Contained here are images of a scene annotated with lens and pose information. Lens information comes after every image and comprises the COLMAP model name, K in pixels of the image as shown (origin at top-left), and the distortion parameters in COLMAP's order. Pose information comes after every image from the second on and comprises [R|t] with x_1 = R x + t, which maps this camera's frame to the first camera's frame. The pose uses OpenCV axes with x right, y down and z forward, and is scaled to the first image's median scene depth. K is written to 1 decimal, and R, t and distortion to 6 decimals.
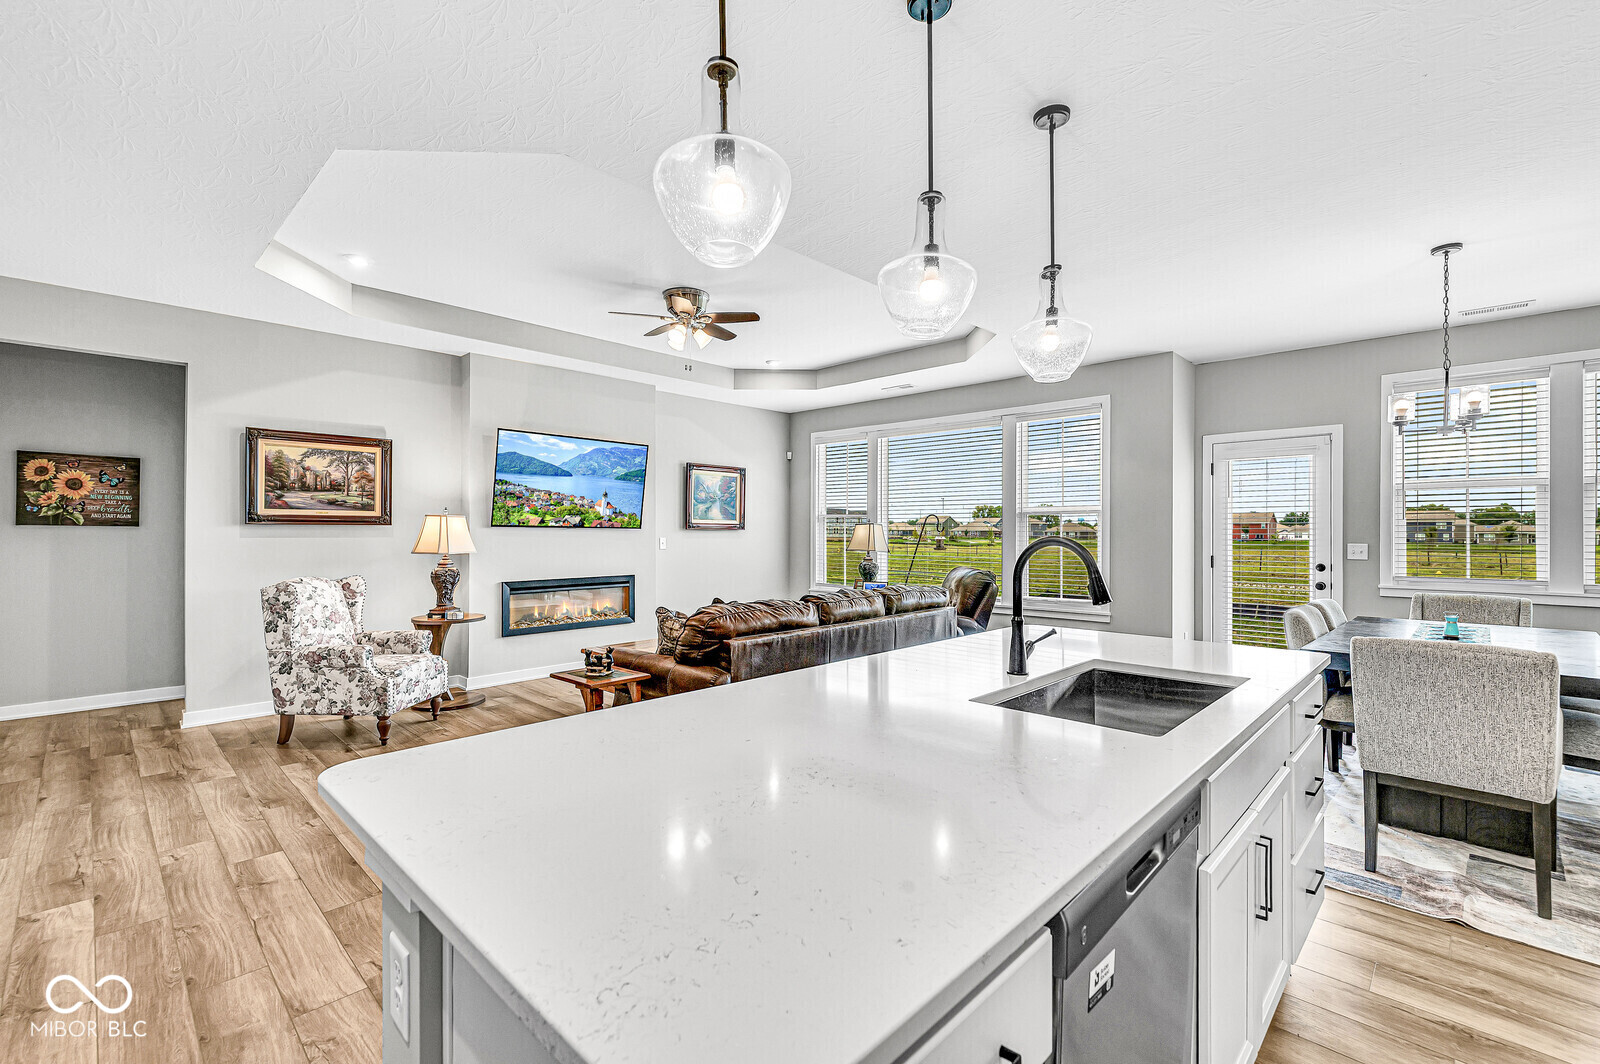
lens RADIAL K [[695.4, 0, 787.4], [0, 695.4, 529.6], [0, 0, 1]] dist [-0.000595, 0.000371]
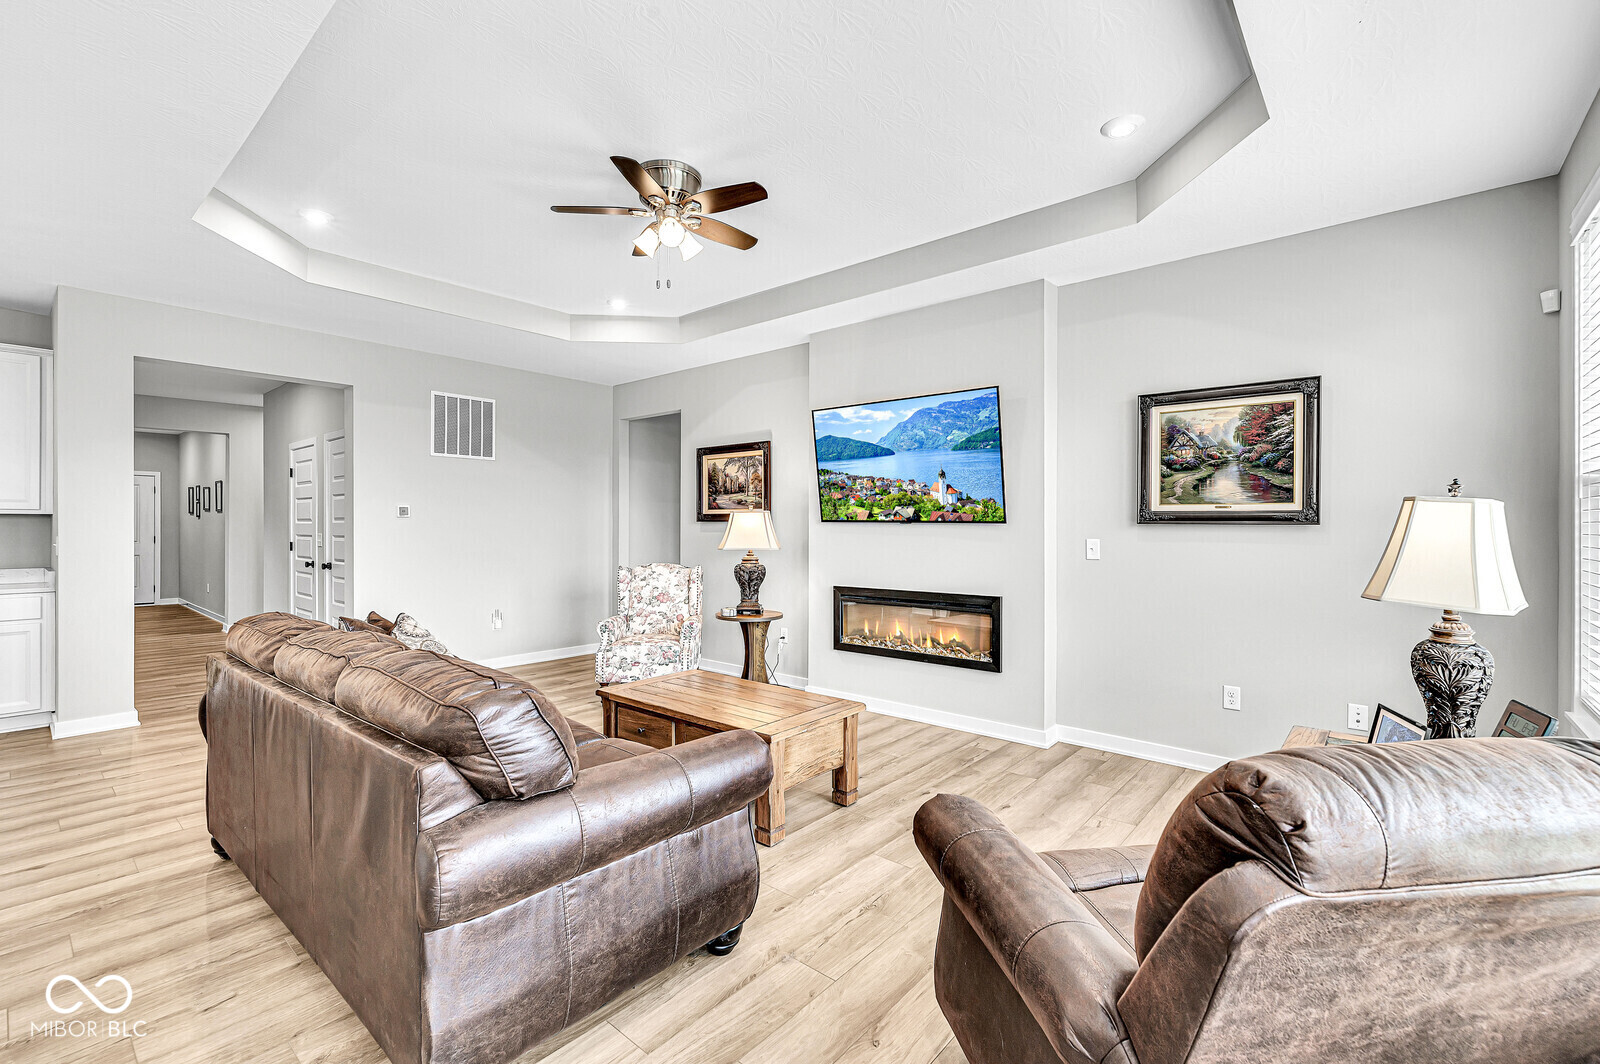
lens RADIAL K [[695.4, 0, 818.3], [0, 695.4, 531.0], [0, 0, 1]] dist [-0.000595, 0.000371]
pose [[0.088389, 0.004560, -0.996076, 0.507083], [-0.000108, 0.999990, 0.004568, 0.003155], [0.996086, -0.000297, 0.088388, 1.008644]]
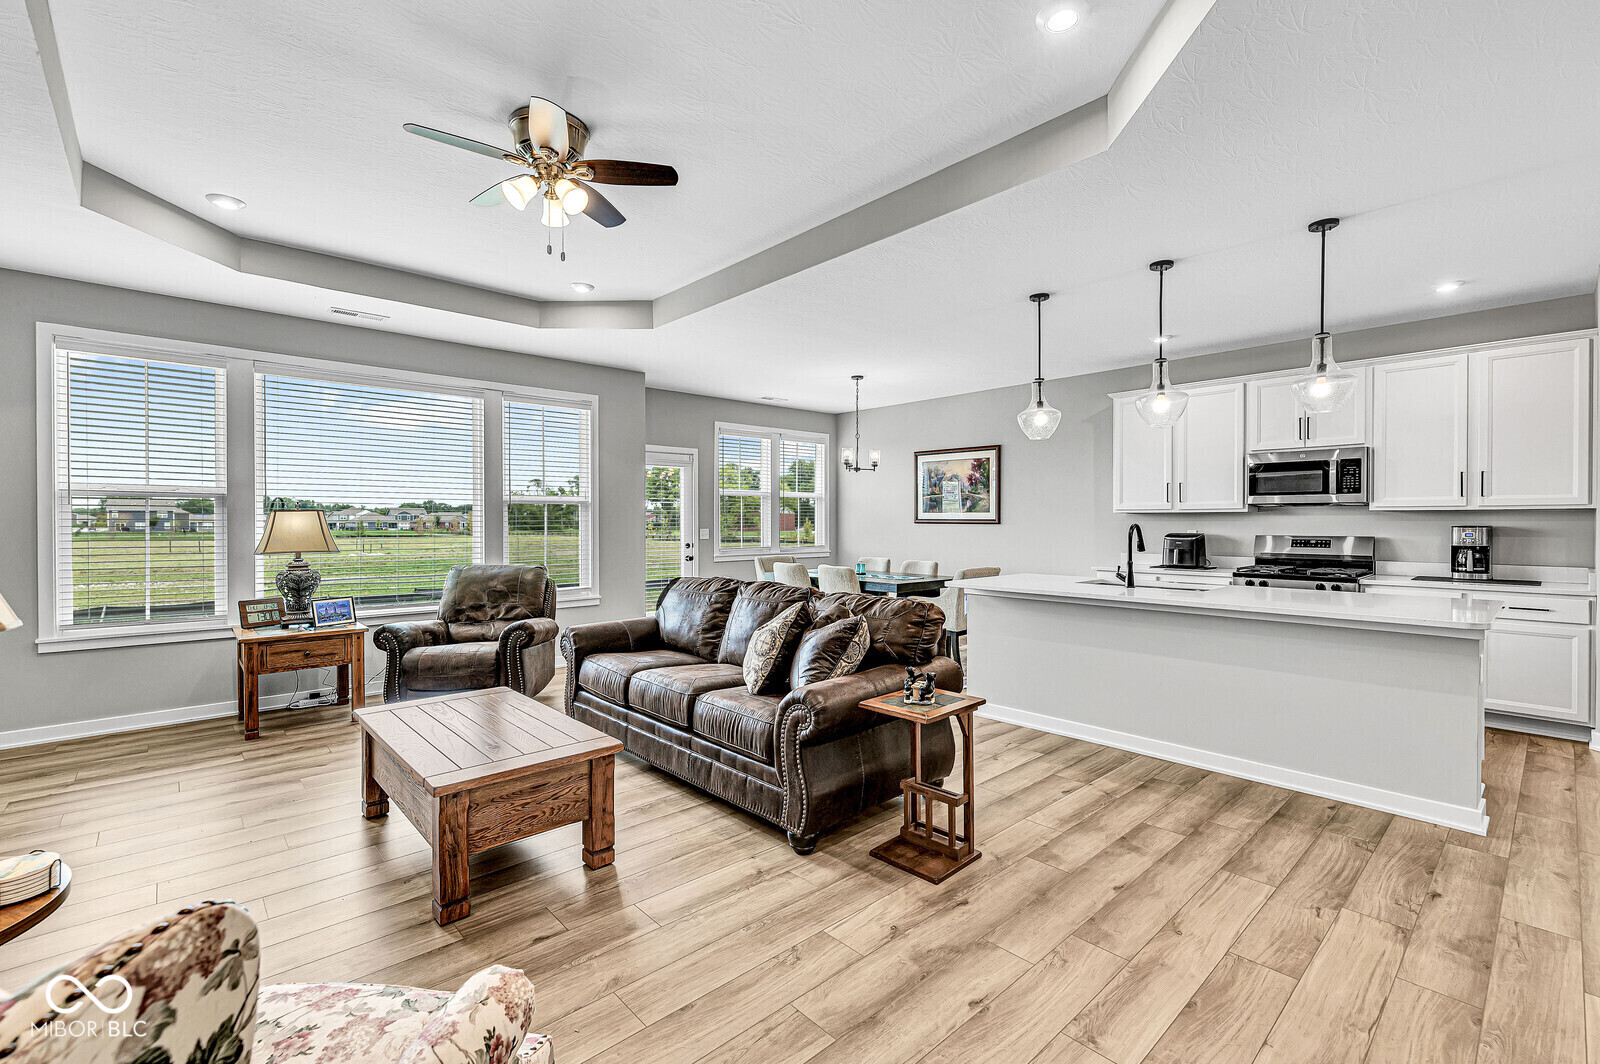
lens RADIAL K [[695.4, 0, 808.1], [0, 695.4, 524.6], [0, 0, 1]] dist [-0.000595, 0.000371]
pose [[0.046579, -0.007172, 0.998889, -0.690810], [-0.002076, 0.999971, 0.007276, -0.000255], [-0.998912, -0.002413, 0.046563, 0.702441]]
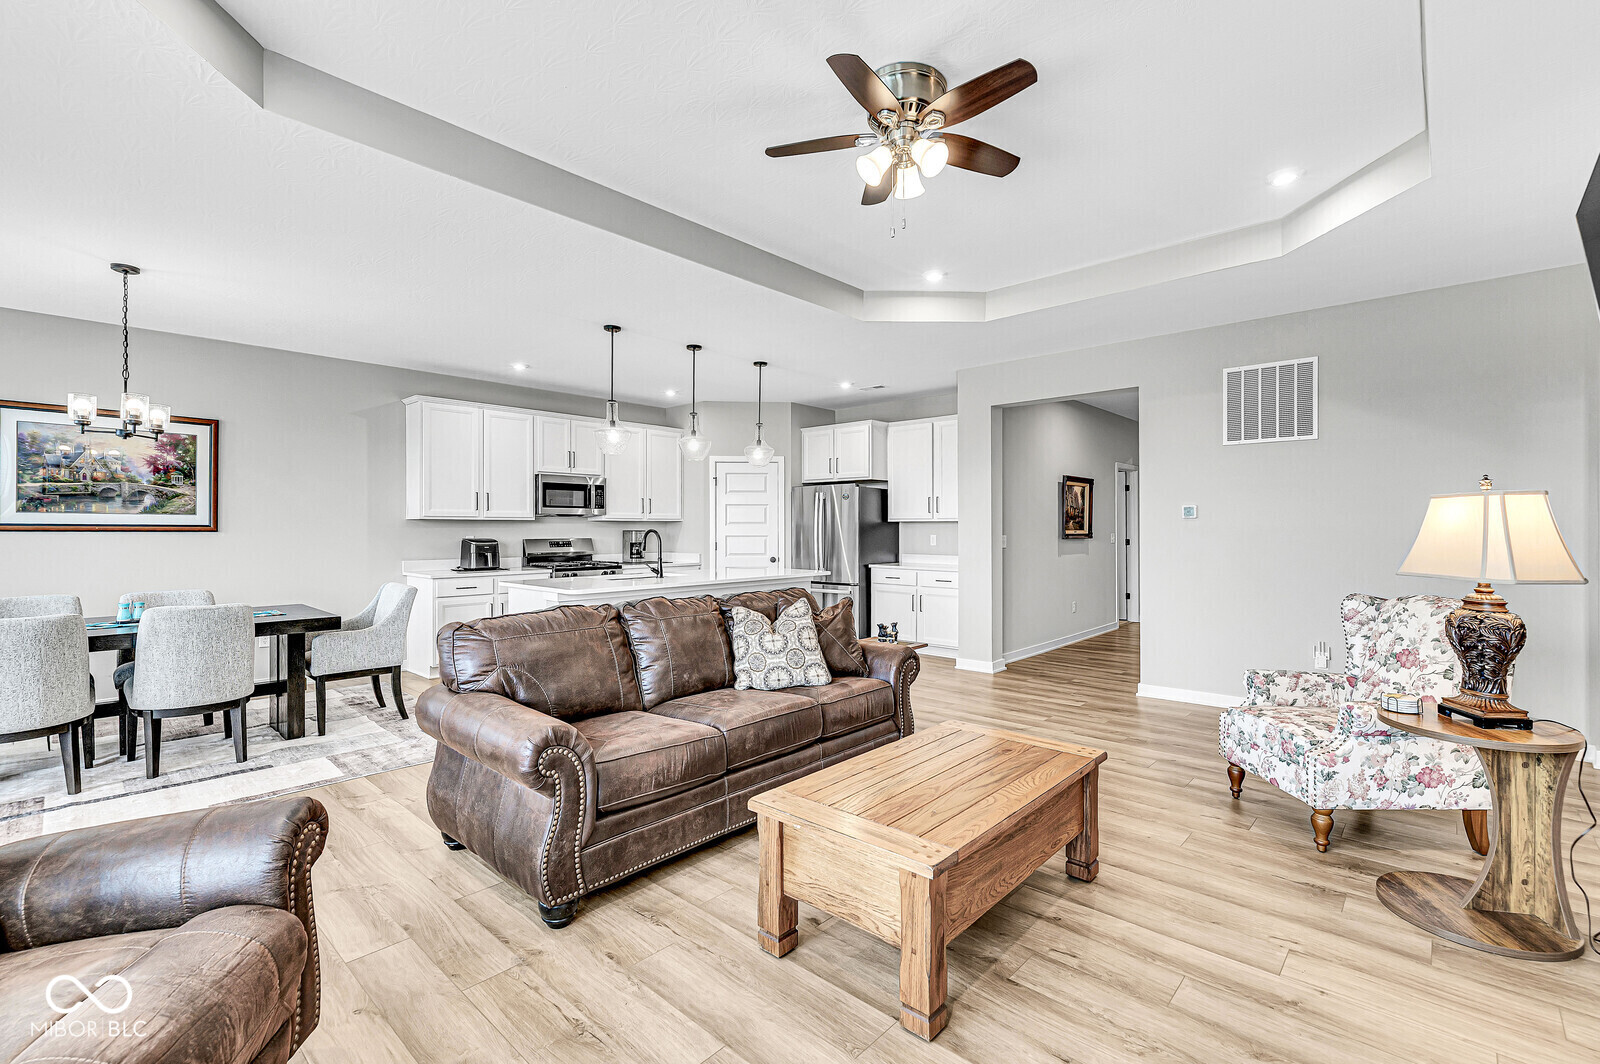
lens RADIAL K [[695.4, 0, 786.1], [0, 695.4, 536.2], [0, 0, 1]] dist [-0.000595, 0.000371]
pose [[-0.999728, -0.001561, -0.023286, -0.038736], [-0.001780, 0.999954, 0.009373, 0.003951], [0.023271, 0.009411, -0.999685, 1.428201]]
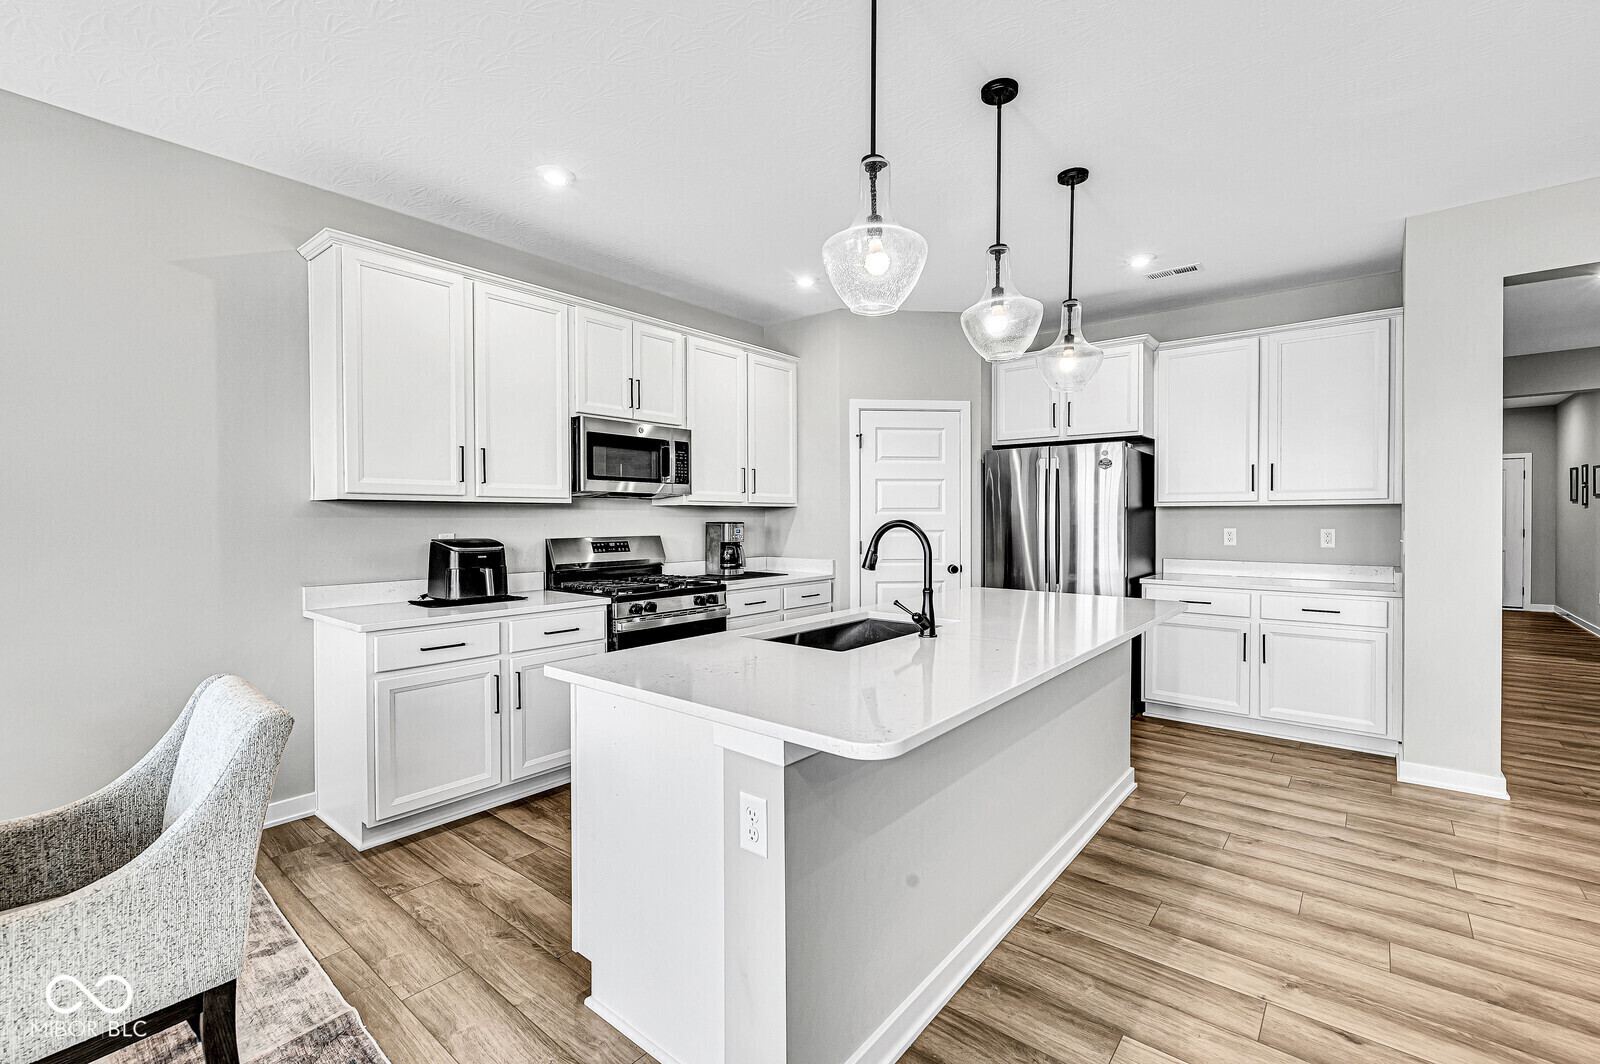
lens RADIAL K [[695.4, 0, 800.0], [0, 695.4, 524.2], [0, 0, 1]] dist [-0.000595, 0.000371]
pose [[-0.995798, 0.000429, -0.091573, 0.249651], [-0.000122, 0.999982, 0.006009, 0.003541], [0.091574, 0.005995, -0.995780, 0.798983]]
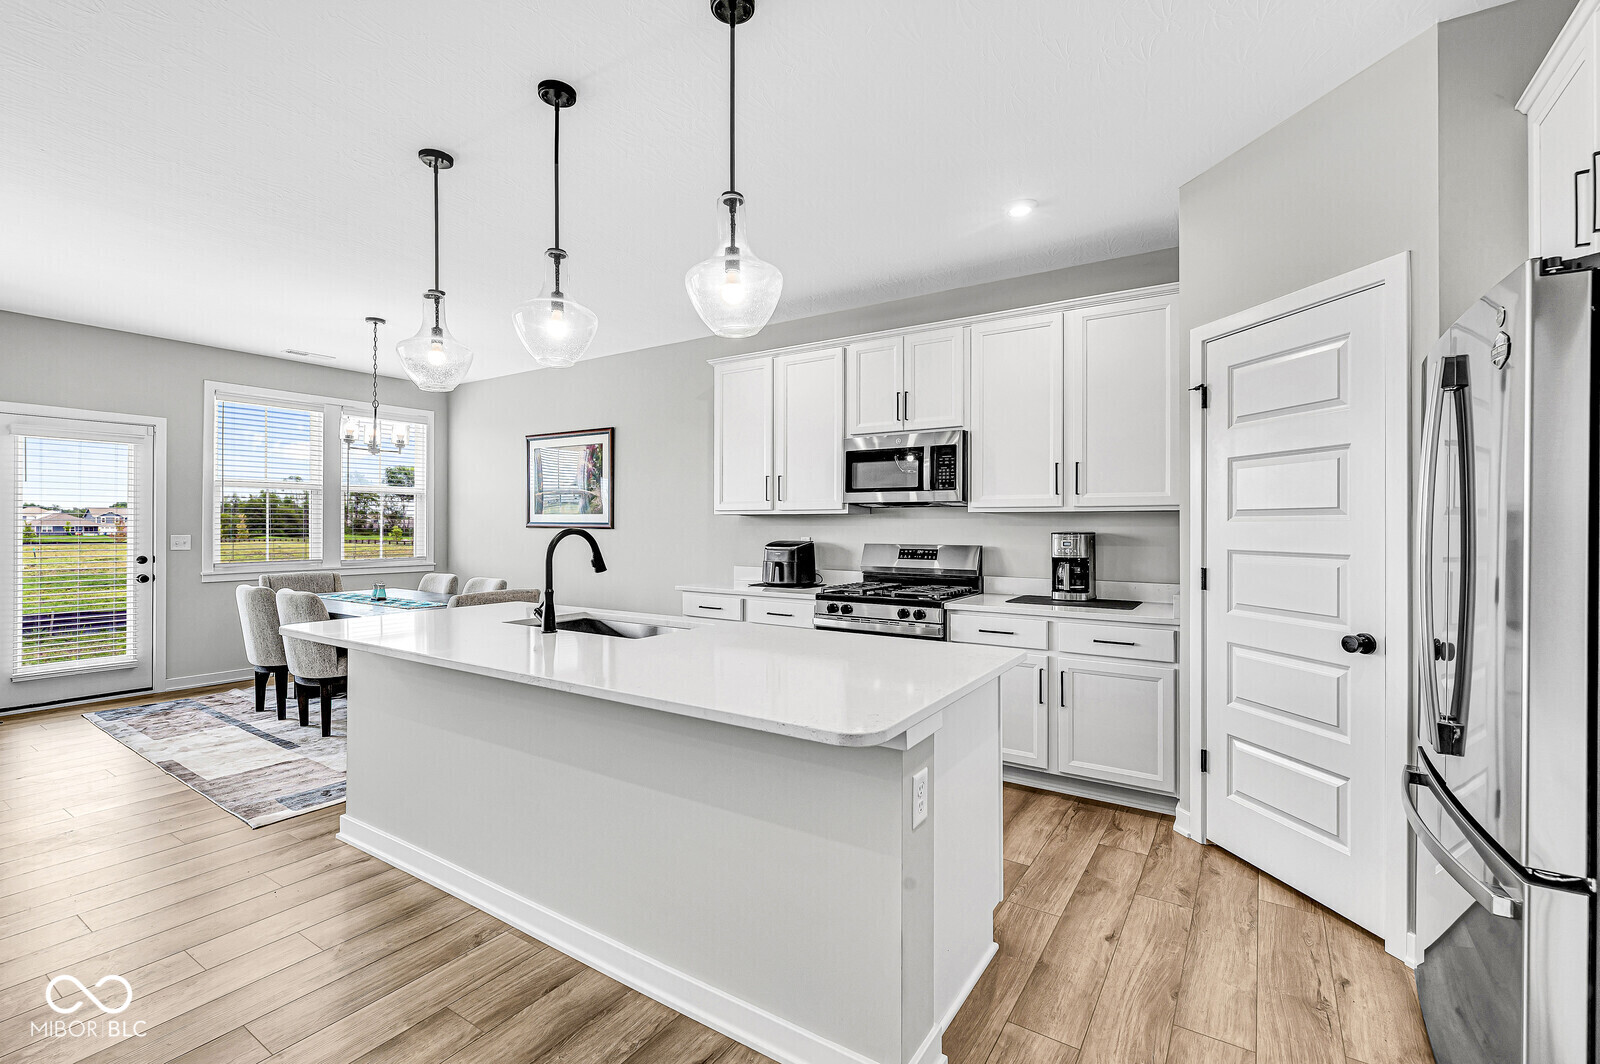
lens RADIAL K [[695.4, 0, 800.6], [0, 695.4, 522.8], [0, 0, 1]] dist [-0.000595, 0.000371]
pose [[-0.196566, 0.002872, 0.980486, -0.388731], [-0.005724, 0.999975, -0.004077, 0.001044], [-0.980474, -0.006413, -0.196544, 0.291543]]
